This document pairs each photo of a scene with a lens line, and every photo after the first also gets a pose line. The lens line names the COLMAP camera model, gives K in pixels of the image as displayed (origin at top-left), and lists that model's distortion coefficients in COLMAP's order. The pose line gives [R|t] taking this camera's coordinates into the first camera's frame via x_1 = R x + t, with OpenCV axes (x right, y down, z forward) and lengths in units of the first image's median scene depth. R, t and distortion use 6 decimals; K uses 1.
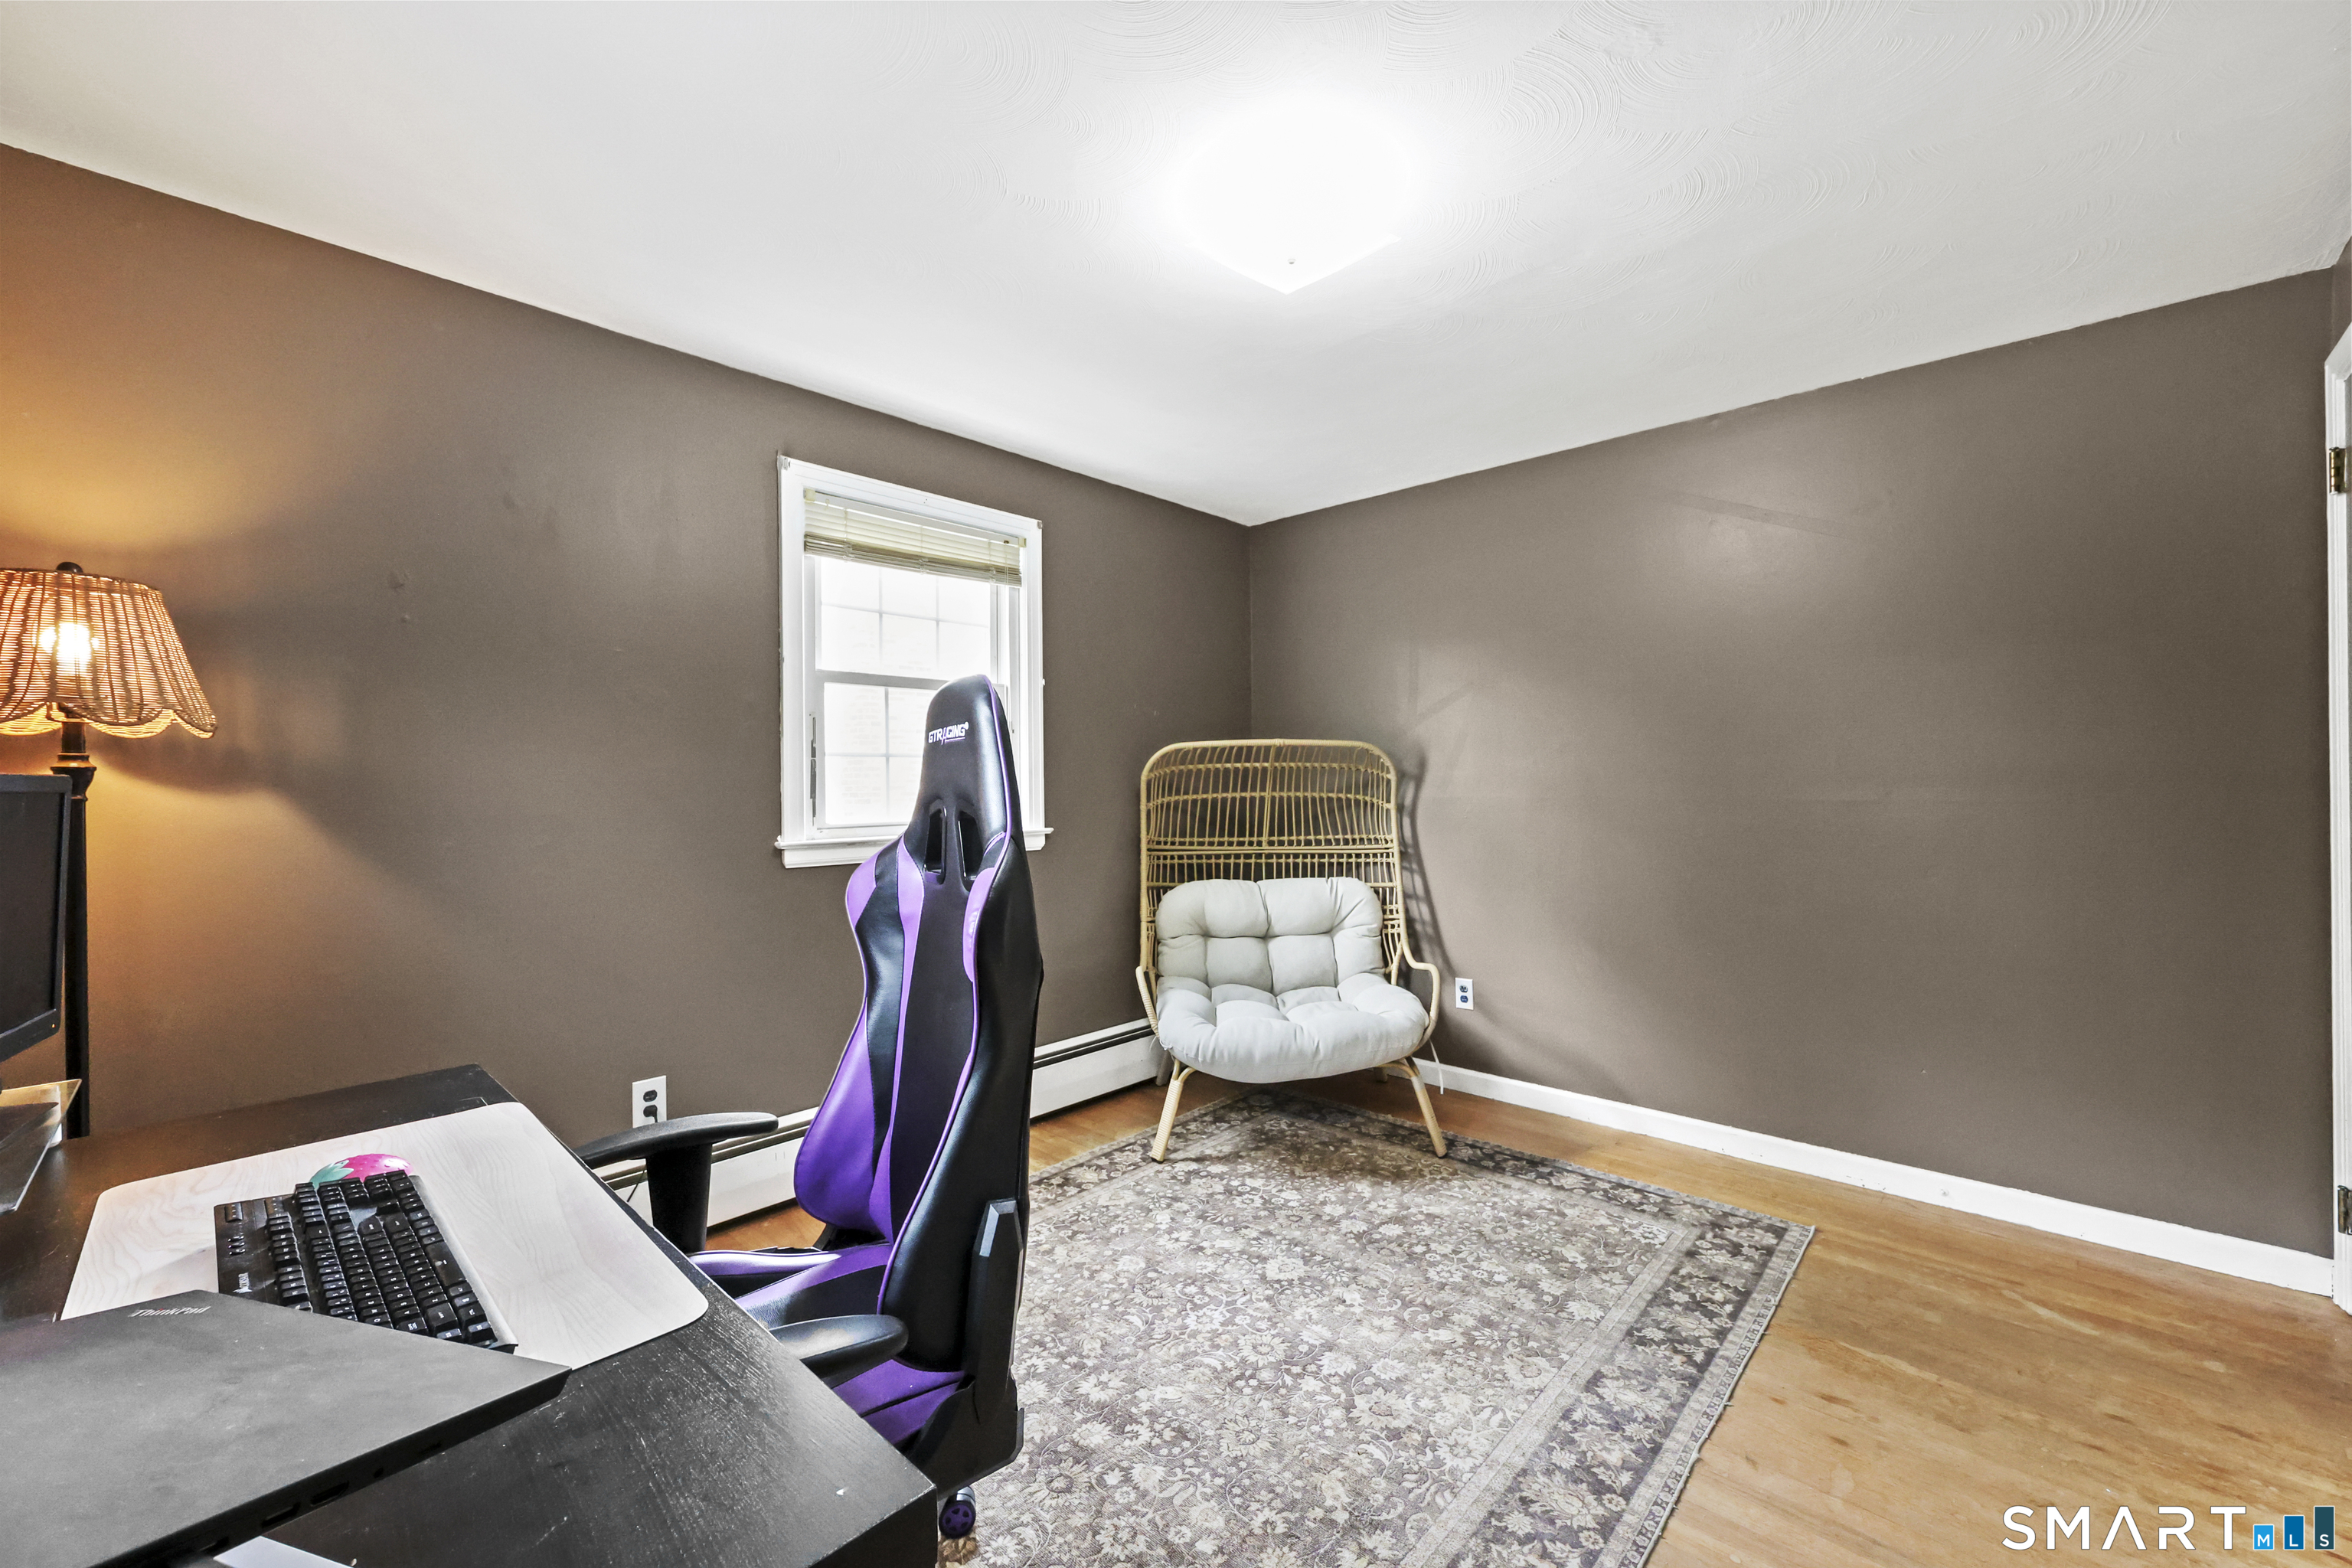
lens RADIAL K [[943.9, 0, 1182.0], [0, 943.9, 783.0], [0, 0, 1]] dist [0.000969, 0.000470]
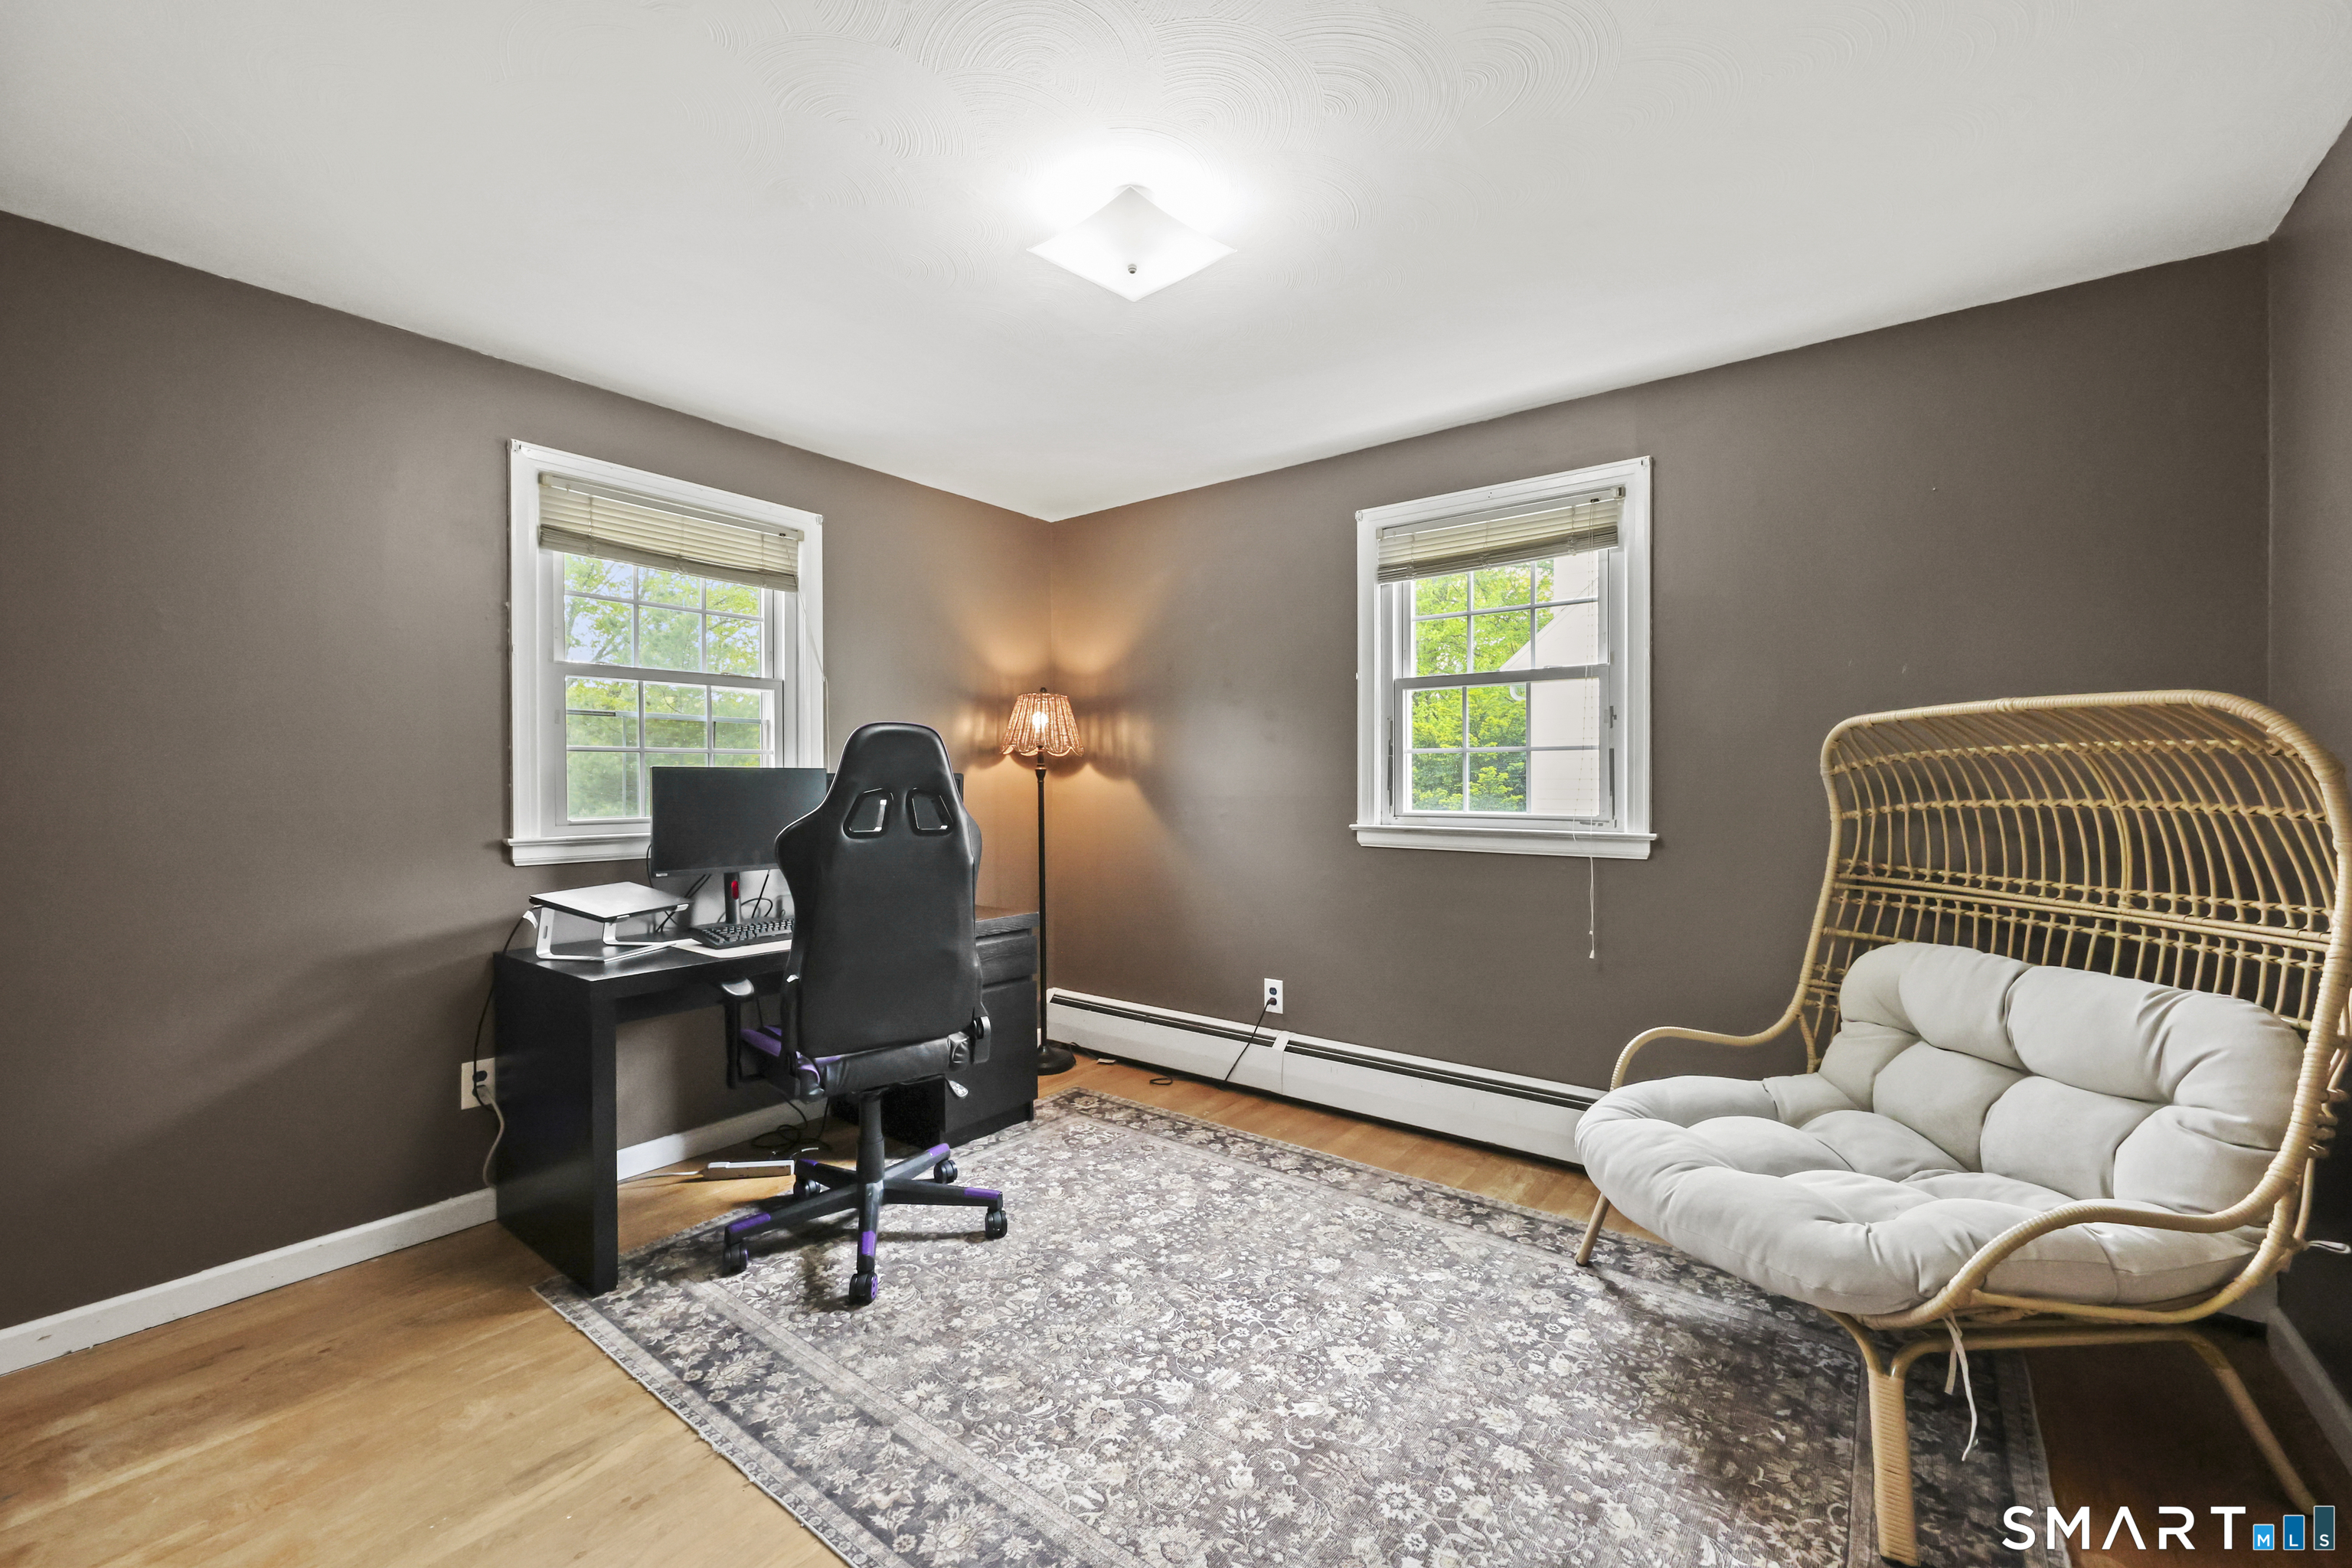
lens RADIAL K [[943.9, 0, 1182.0], [0, 943.9, 783.0], [0, 0, 1]] dist [0.000969, 0.000470]
pose [[0.095666, 0.014334, -0.995310, 0.735300], [0.000031, 0.999896, 0.014403, -0.009082], [0.995413, -0.001409, 0.095656, 0.609704]]
